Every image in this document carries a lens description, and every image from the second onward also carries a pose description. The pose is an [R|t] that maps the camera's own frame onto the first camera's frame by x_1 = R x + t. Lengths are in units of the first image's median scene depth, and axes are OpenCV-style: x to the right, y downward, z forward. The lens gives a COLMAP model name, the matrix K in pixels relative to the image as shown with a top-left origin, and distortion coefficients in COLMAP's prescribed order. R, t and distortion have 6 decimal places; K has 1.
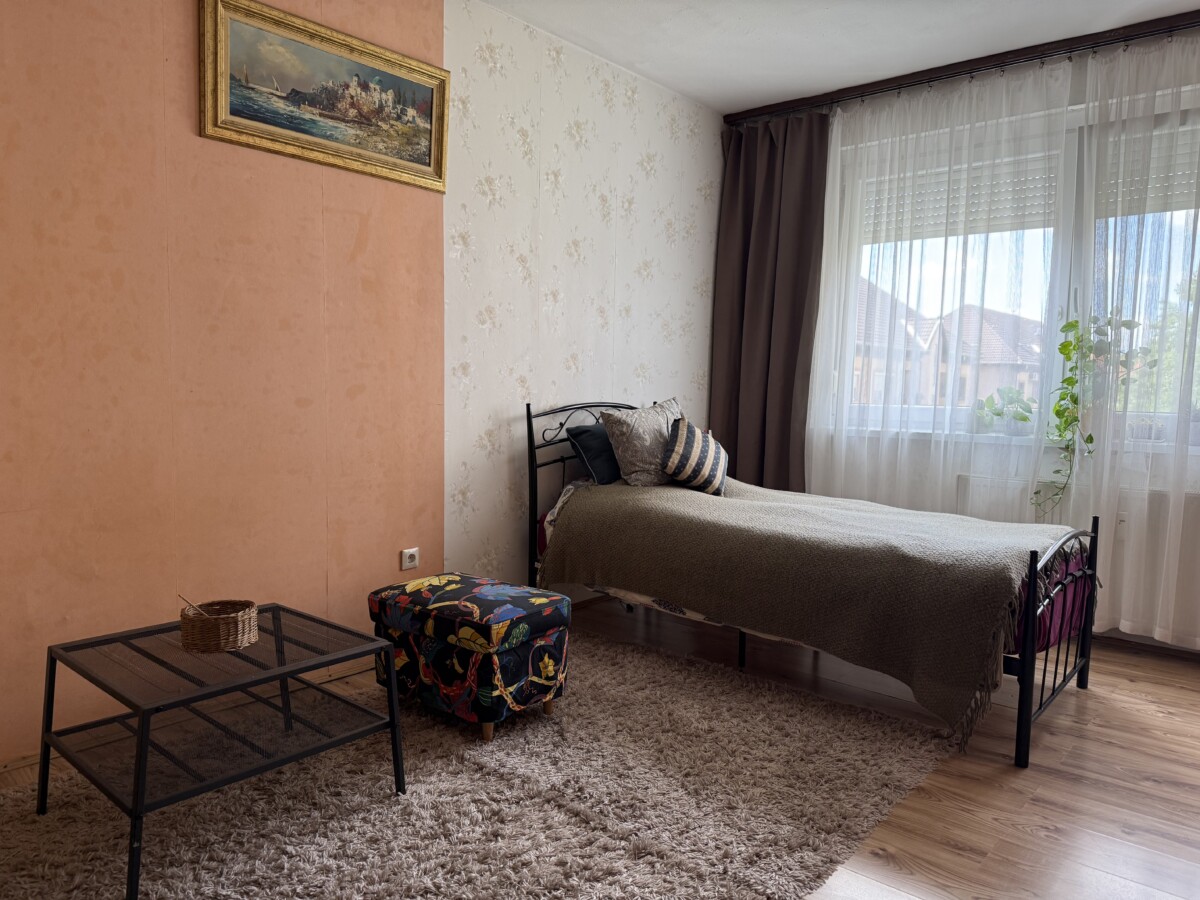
lens RADIAL K [[840.0, 0, 600.5], [0, 840.0, 458.0], [0, 0, 1]] dist [0.057502, -0.069292]
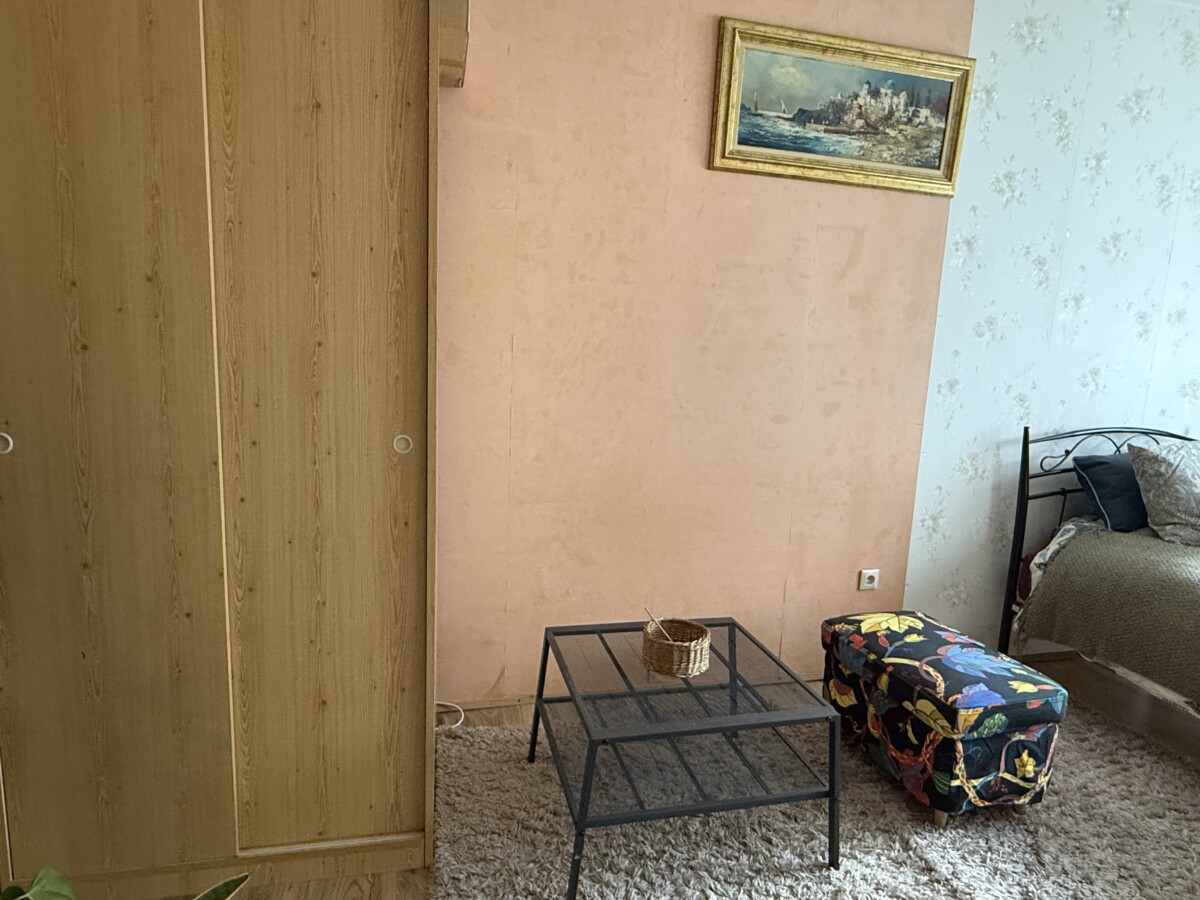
lens RADIAL K [[702.8, 0, 594.3], [0, 702.8, 449.8], [0, 0, 1]] dist [-0.004702, 0.004756]
pose [[0.818277, 0.107600, -0.564663, -0.048076], [-0.080588, 0.994097, 0.072646, -0.071859], [0.569146, -0.013940, 0.822118, 0.167300]]
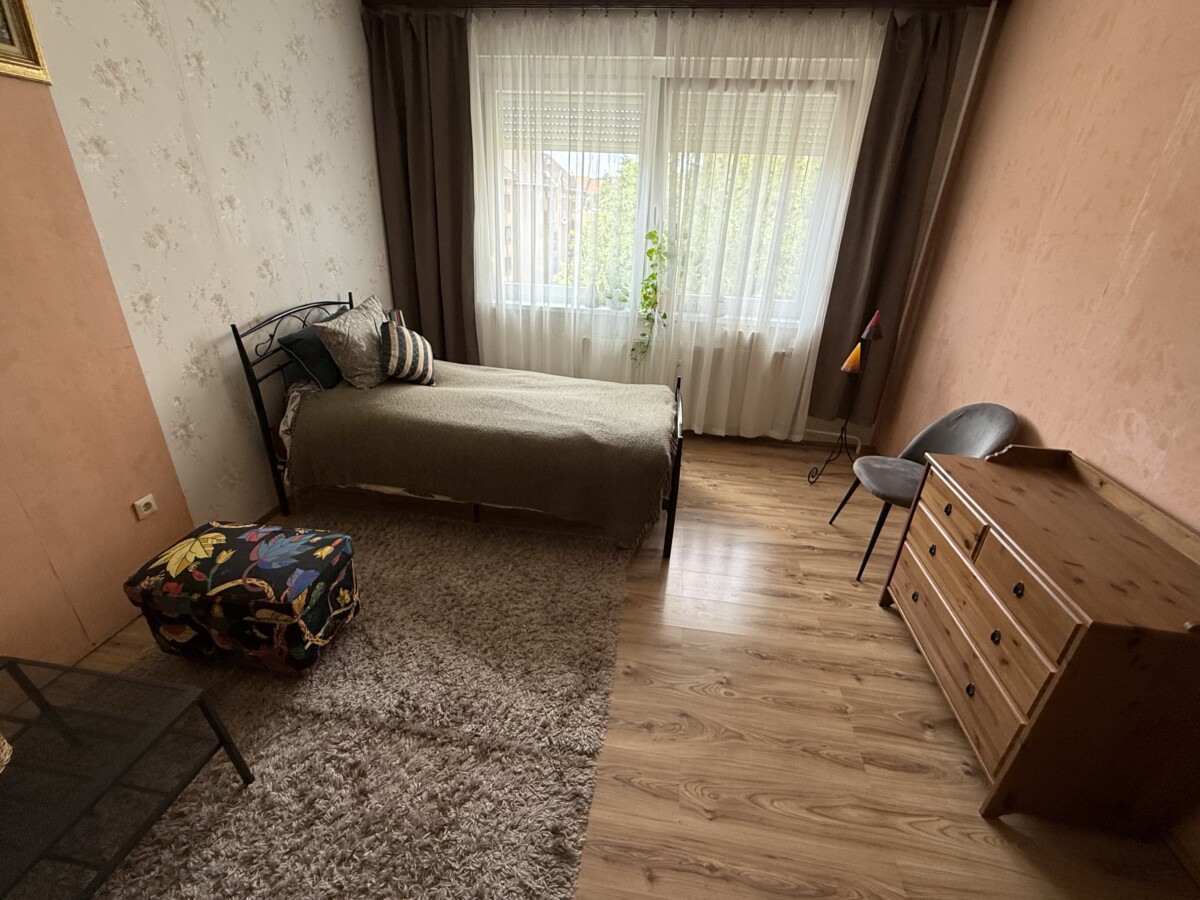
lens RADIAL K [[532.8, 0, 598.8], [0, 532.8, 449.8], [0, 0, 1]] dist [-0.000404, -0.000151]
pose [[0.844480, -0.212452, 0.491649, -0.075687], [0.021545, 0.930693, 0.365166, -0.184738], [-0.535154, -0.297783, 0.790529, 0.255687]]
